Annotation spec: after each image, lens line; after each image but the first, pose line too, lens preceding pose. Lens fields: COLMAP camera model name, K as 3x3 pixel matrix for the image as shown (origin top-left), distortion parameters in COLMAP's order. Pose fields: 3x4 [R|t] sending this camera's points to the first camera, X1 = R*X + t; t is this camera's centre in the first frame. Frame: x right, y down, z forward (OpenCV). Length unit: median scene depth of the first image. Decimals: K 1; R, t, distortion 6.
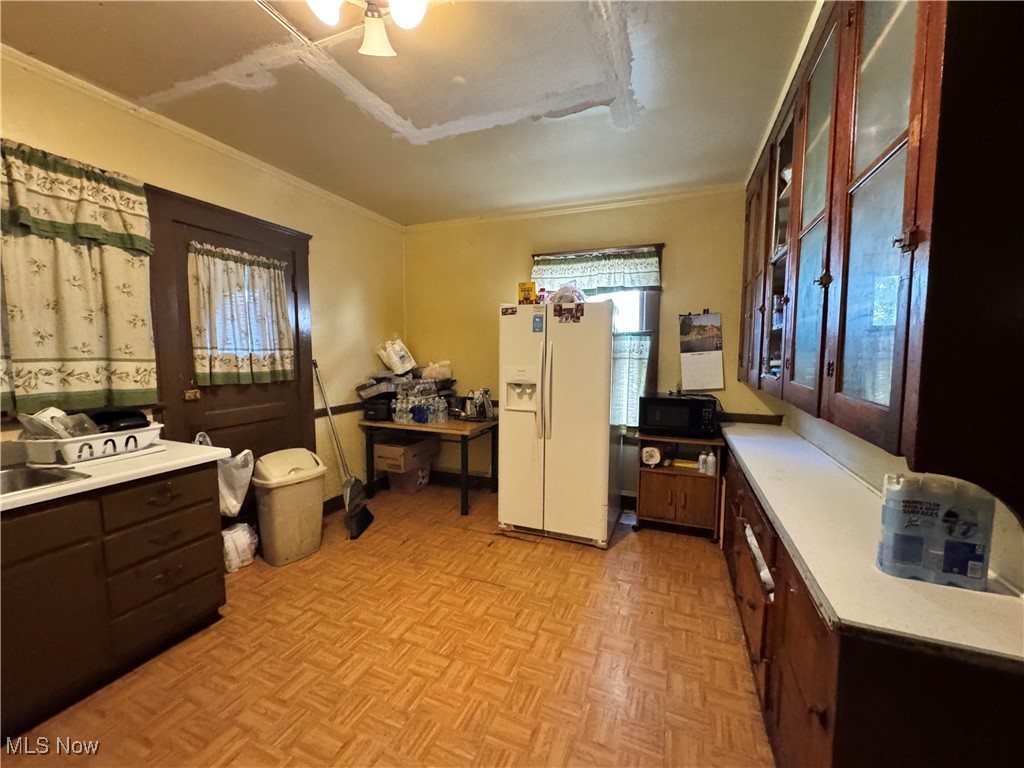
lens RADIAL K [[407.5, 0, 513.1], [0, 407.5, 384.3], [0, 0, 1]] dist [-0.003545, -0.000447]
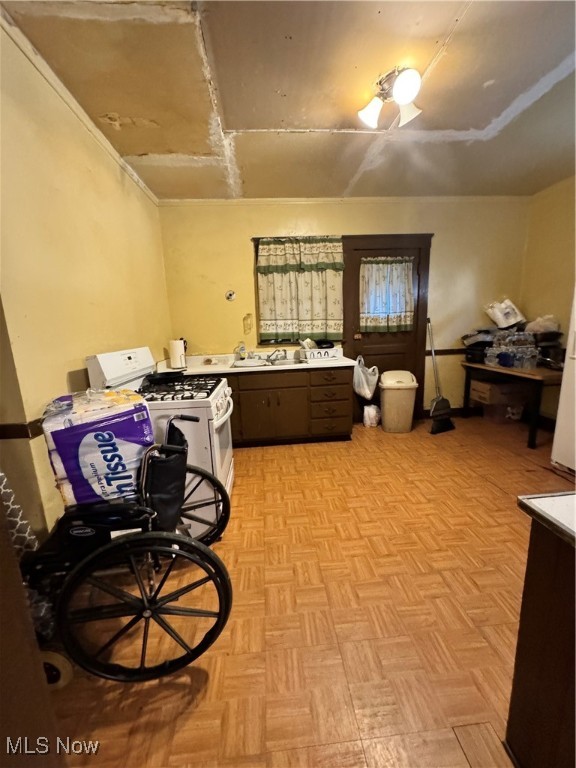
lens RADIAL K [[305.6, 0, 286.4], [0, 305.6, 383.6], [0, 0, 1]] dist [-0.003545, -0.000447]
pose [[0.447103, 0.148000, -0.882154, 0.379285], [-0.031802, 0.988223, 0.149677, 0.034927], [0.893917, -0.038867, 0.446544, -0.013126]]
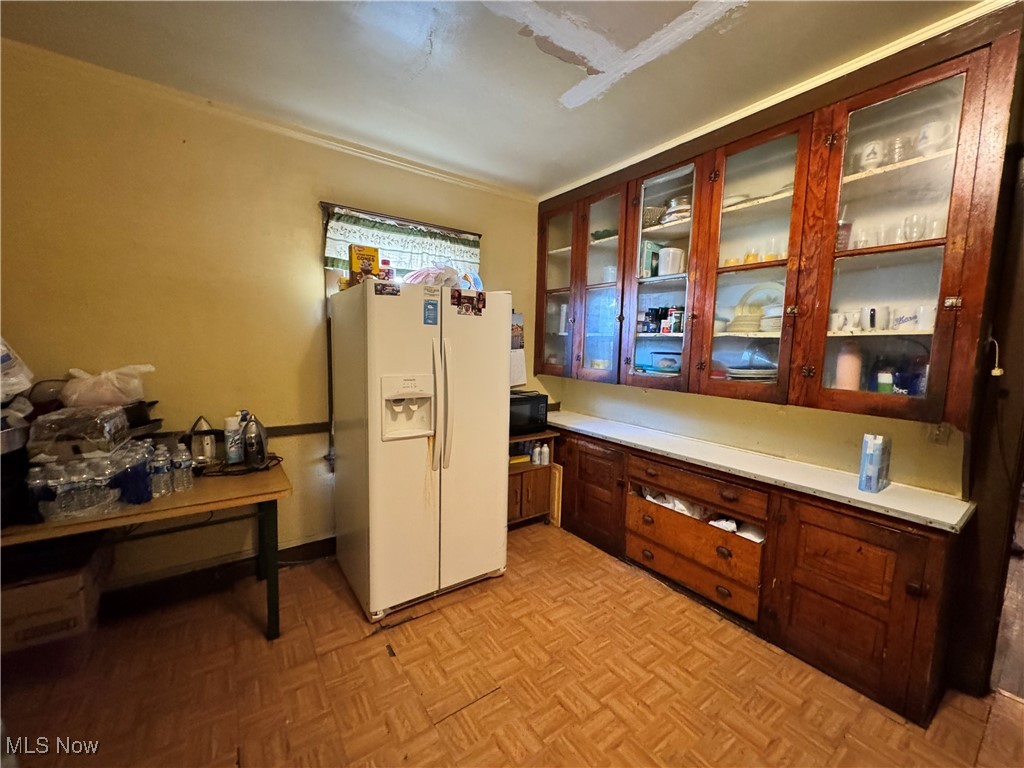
lens RADIAL K [[407.5, 0, 513.7], [0, 407.5, 384.3], [0, 0, 1]] dist [-0.003545, -0.000447]
pose [[0.536020, -0.072626, 0.841076, -0.475549], [0.047852, 0.997305, 0.055621, -0.056941], [-0.842848, 0.010433, 0.538050, 0.499510]]
